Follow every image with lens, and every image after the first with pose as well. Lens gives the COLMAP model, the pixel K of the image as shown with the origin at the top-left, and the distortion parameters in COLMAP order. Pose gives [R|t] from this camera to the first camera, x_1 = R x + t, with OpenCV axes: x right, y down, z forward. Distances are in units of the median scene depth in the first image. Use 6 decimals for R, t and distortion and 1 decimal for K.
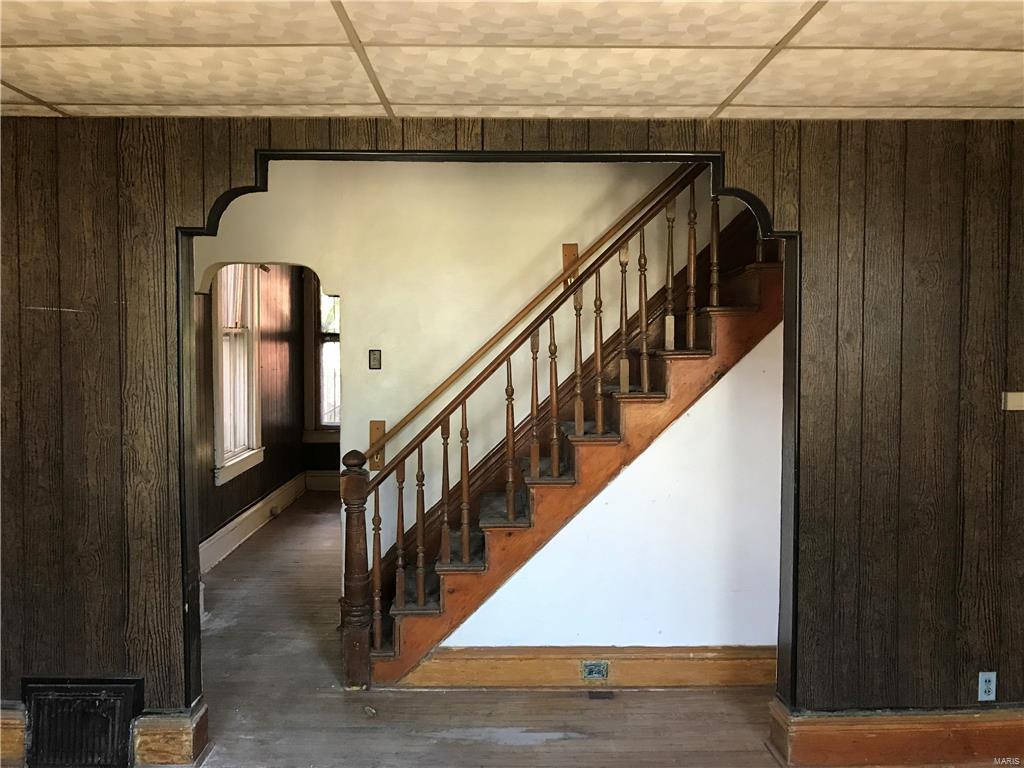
lens RADIAL K [[847.3, 0, 511.1], [0, 847.3, 364.6], [0, 0, 1]] dist [0.021276, -0.003338]
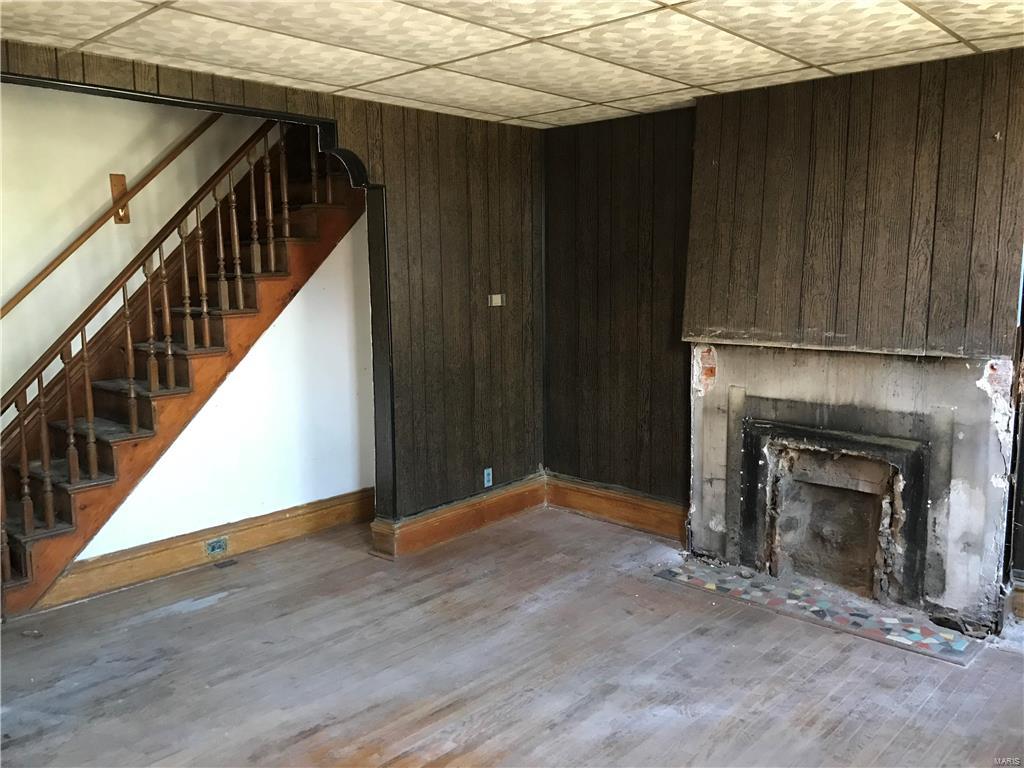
lens RADIAL K [[847.3, 0, 511.1], [0, 847.3, 364.6], [0, 0, 1]] dist [0.021276, -0.003338]
pose [[0.687126, -0.095029, 0.720296, -0.450545], [0.037704, 0.994737, 0.095268, 0.010940], [-0.725559, -0.038304, 0.687093, -0.101076]]
